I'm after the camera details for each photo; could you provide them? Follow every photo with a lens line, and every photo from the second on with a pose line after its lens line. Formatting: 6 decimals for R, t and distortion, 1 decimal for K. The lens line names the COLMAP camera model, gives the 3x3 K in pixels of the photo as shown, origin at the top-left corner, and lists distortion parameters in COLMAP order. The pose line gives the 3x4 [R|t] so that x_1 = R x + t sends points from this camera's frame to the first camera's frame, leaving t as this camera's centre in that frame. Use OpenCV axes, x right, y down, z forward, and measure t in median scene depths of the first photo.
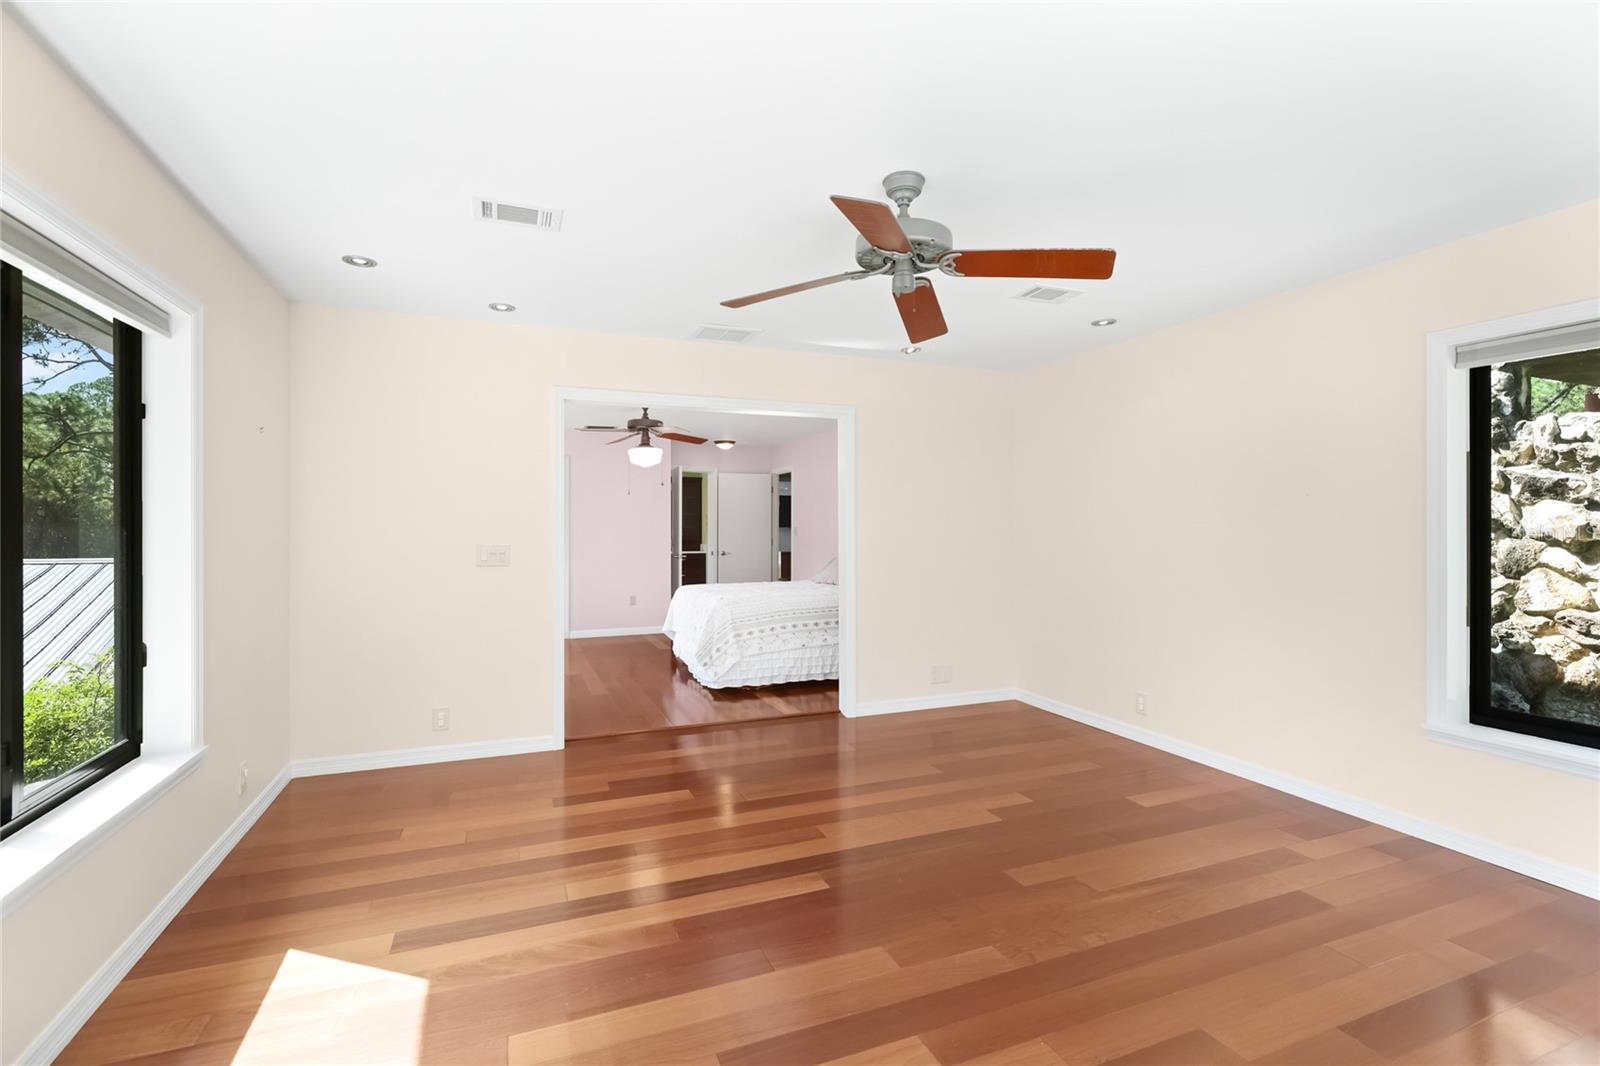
lens RADIAL K [[736.6, 0, 812.4], [0, 736.6, 524.8], [0, 0, 1]] dist [-0.002337, 0.000379]
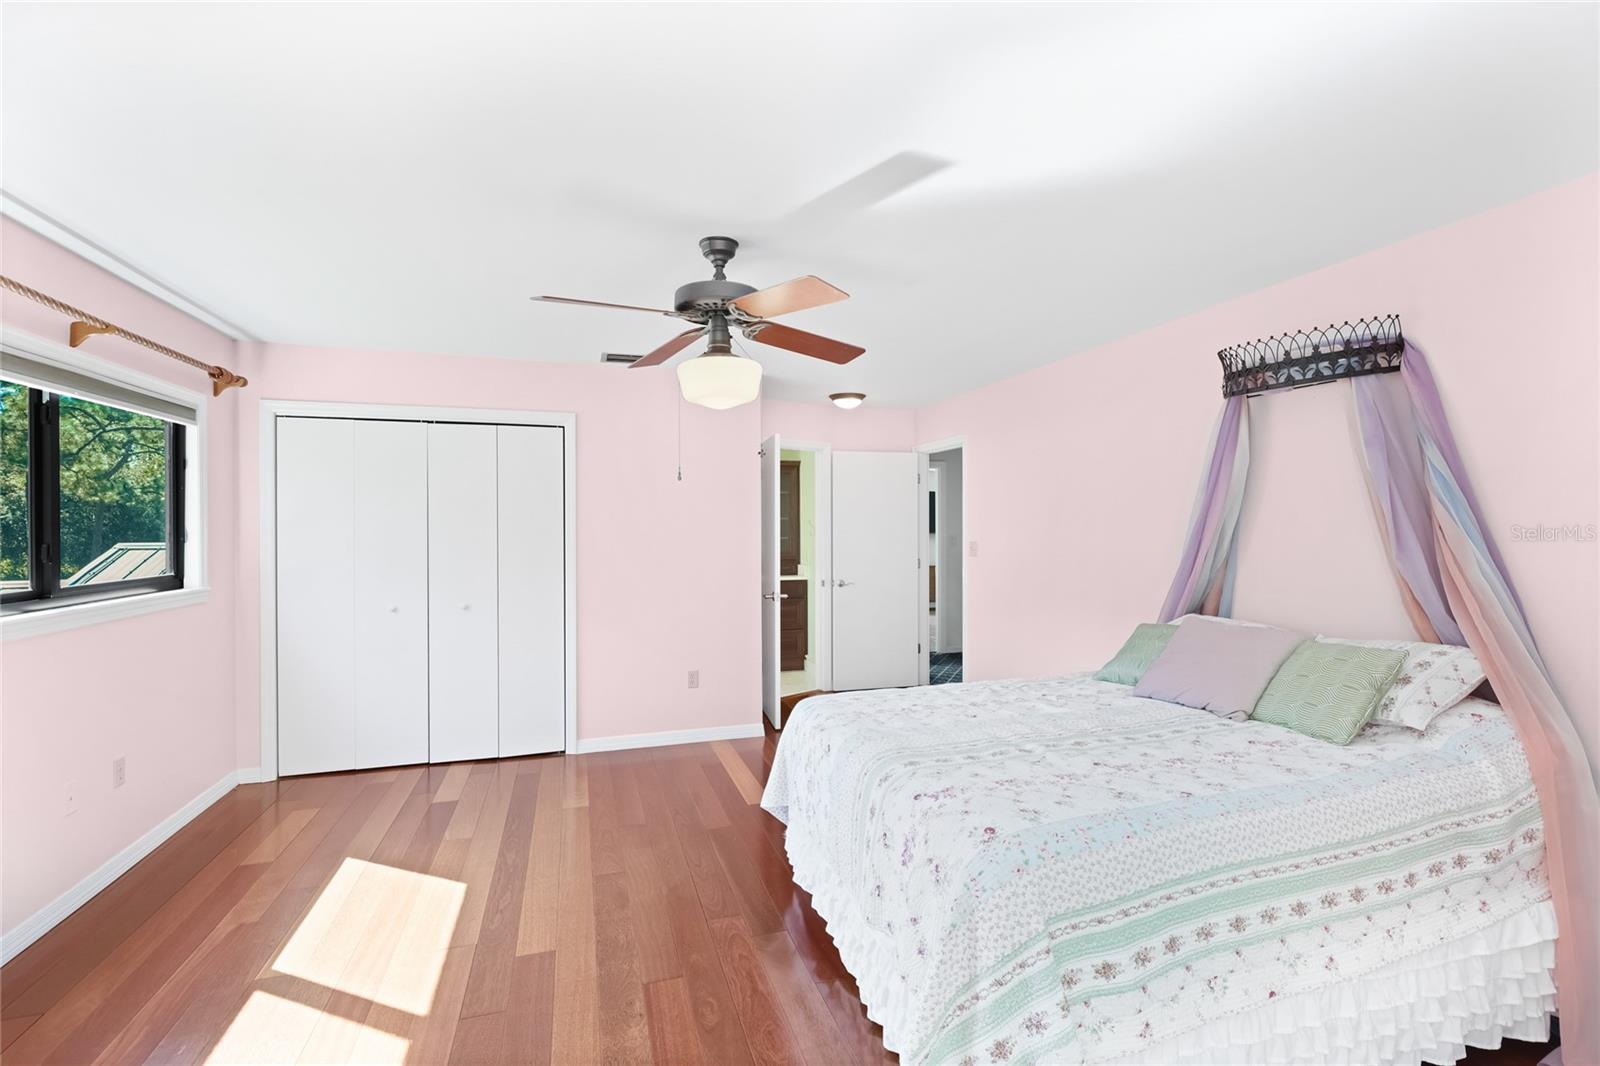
lens RADIAL K [[736.6, 0, 793.3], [0, 736.6, 527.6], [0, 0, 1]] dist [-0.002337, 0.000379]
pose [[0.993956, 0.000321, -0.109781, -0.098009], [0.000247, 0.999987, 0.005165, -0.011006], [0.109781, -0.005161, 0.993942, 0.413434]]
